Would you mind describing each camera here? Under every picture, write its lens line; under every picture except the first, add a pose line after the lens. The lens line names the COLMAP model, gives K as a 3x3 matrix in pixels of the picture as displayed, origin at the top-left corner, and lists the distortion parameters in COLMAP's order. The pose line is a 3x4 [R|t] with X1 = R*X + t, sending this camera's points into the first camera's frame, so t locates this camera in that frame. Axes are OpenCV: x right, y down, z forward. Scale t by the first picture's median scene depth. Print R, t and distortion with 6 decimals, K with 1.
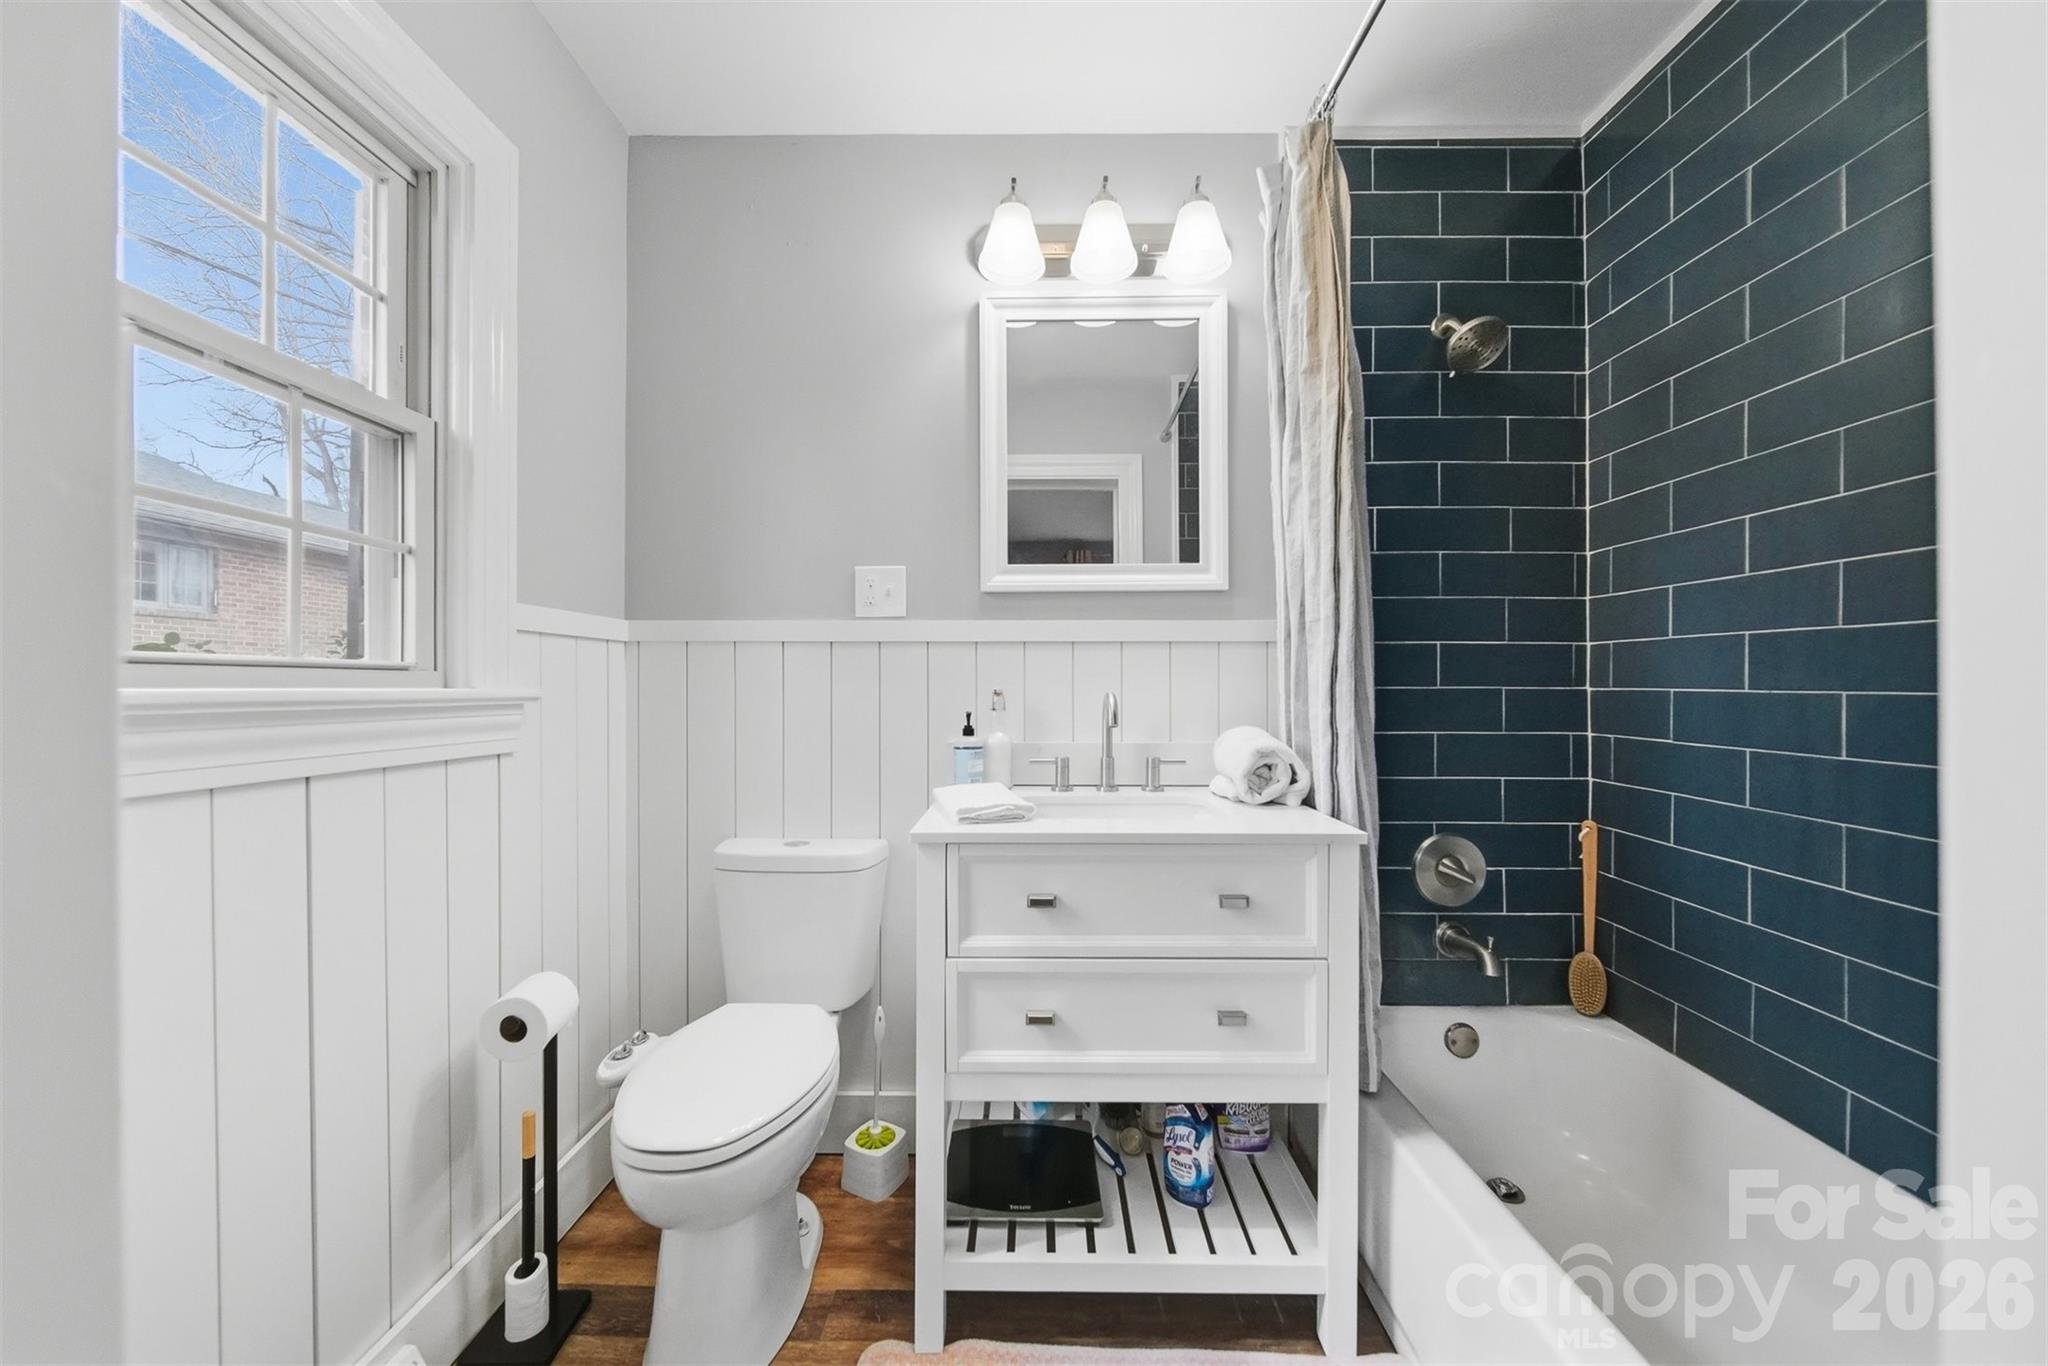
lens RADIAL K [[714.7, 0, 1027.8], [0, 714.7, 678.6], [0, 0, 1]] dist [-0.042033, -0.000011]
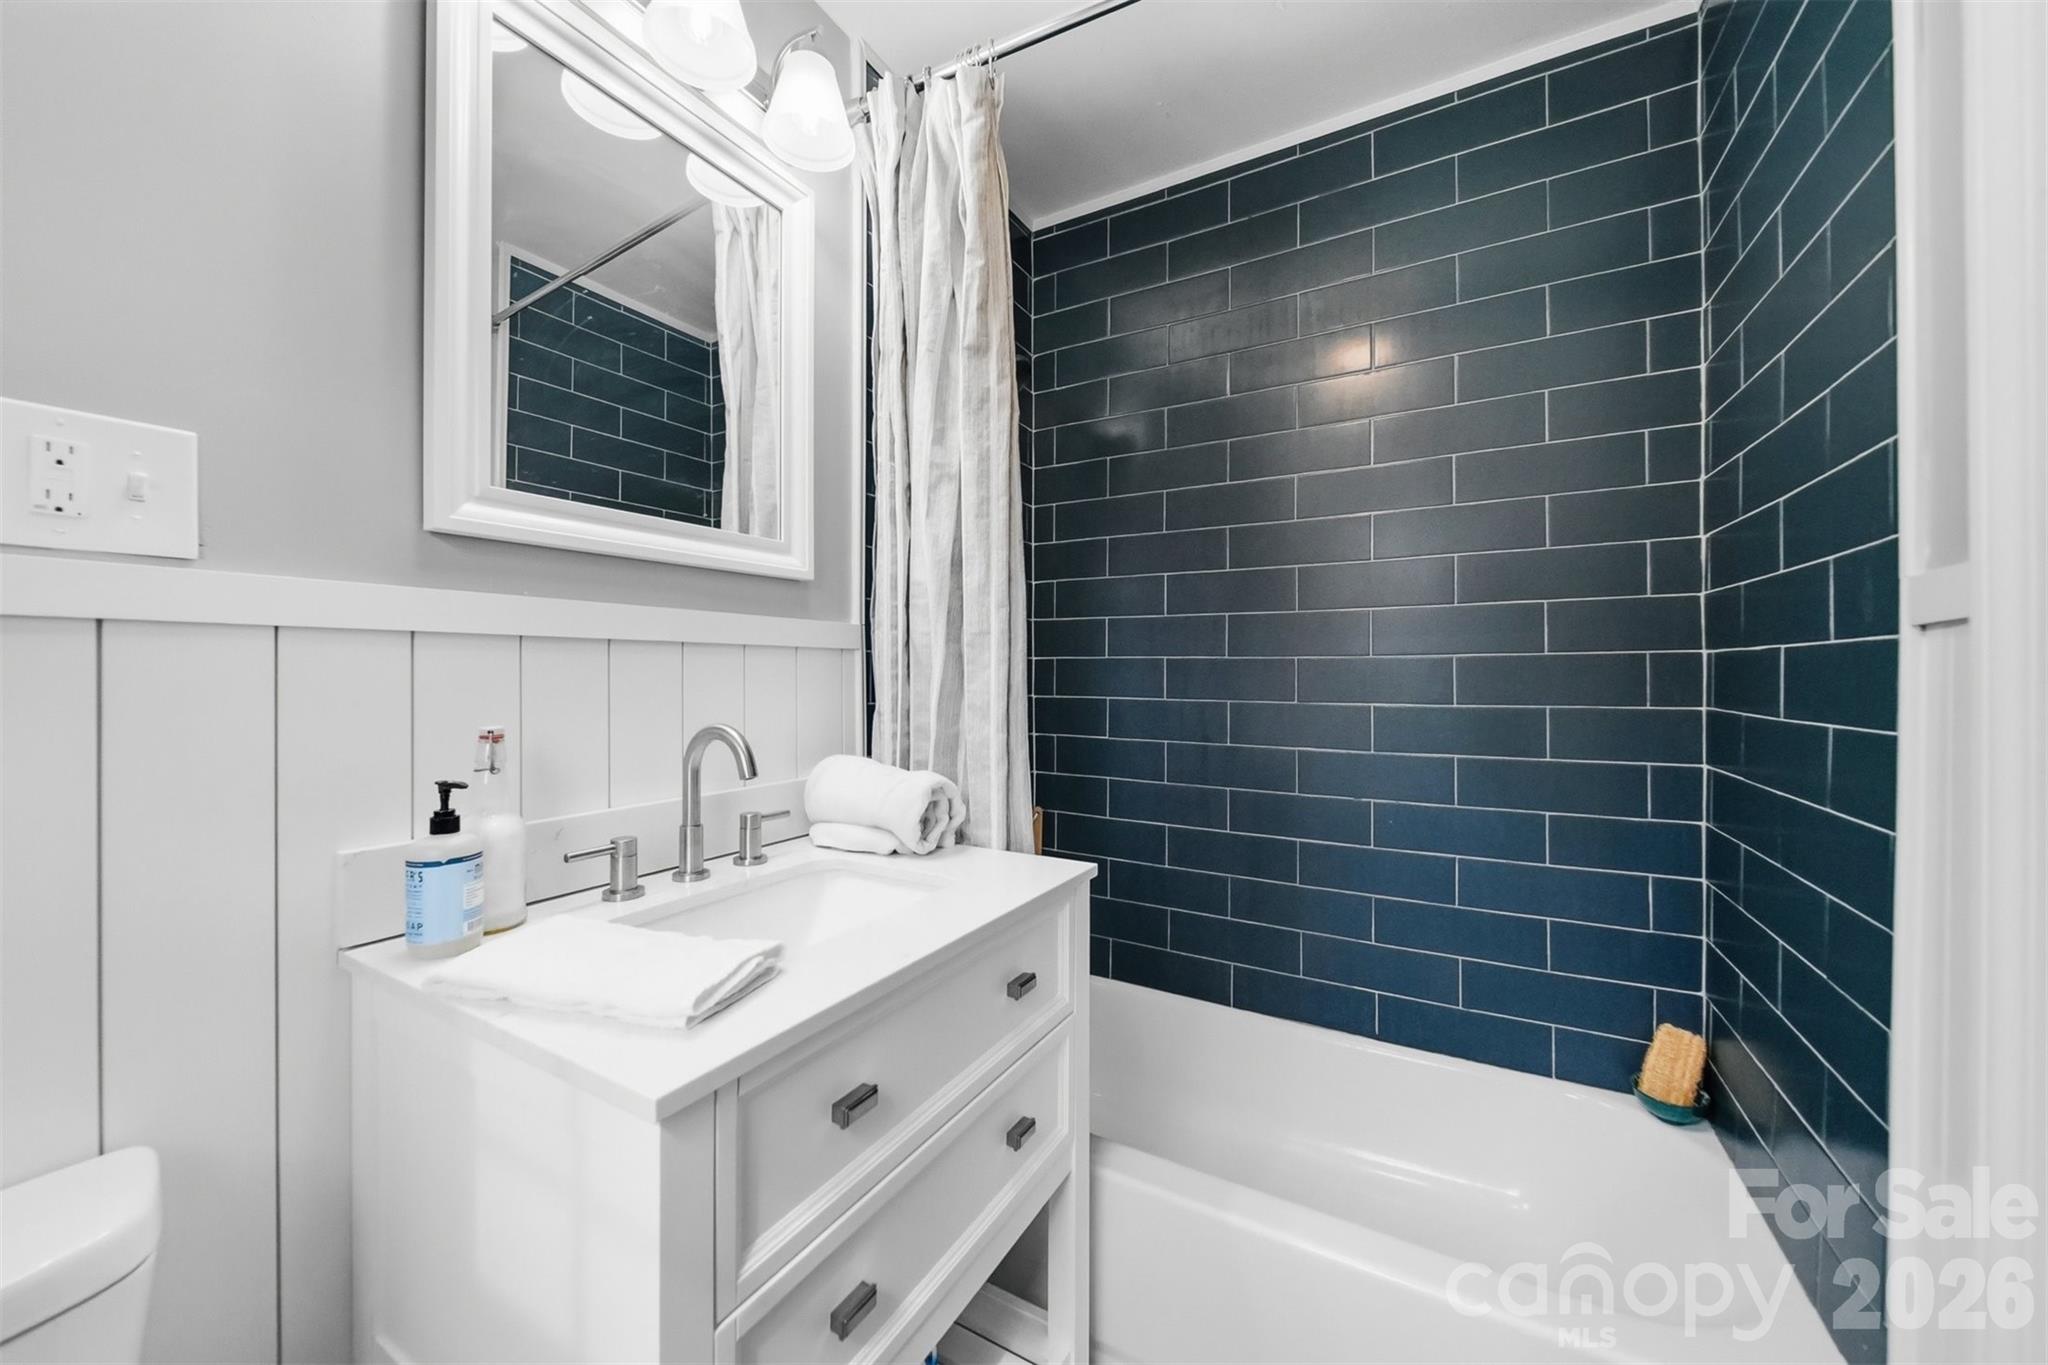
lens RADIAL K [[722.8, 0, 1021.5], [0, 722.8, 679.4], [0, 0, 1]] dist [-0.004845, -0.000201]
pose [[0.500687, -0.002968, 0.865623, -0.305395], [-0.004602, 0.999971, 0.006091, -0.026800], [-0.865616, -0.007033, 0.500659, 0.430363]]
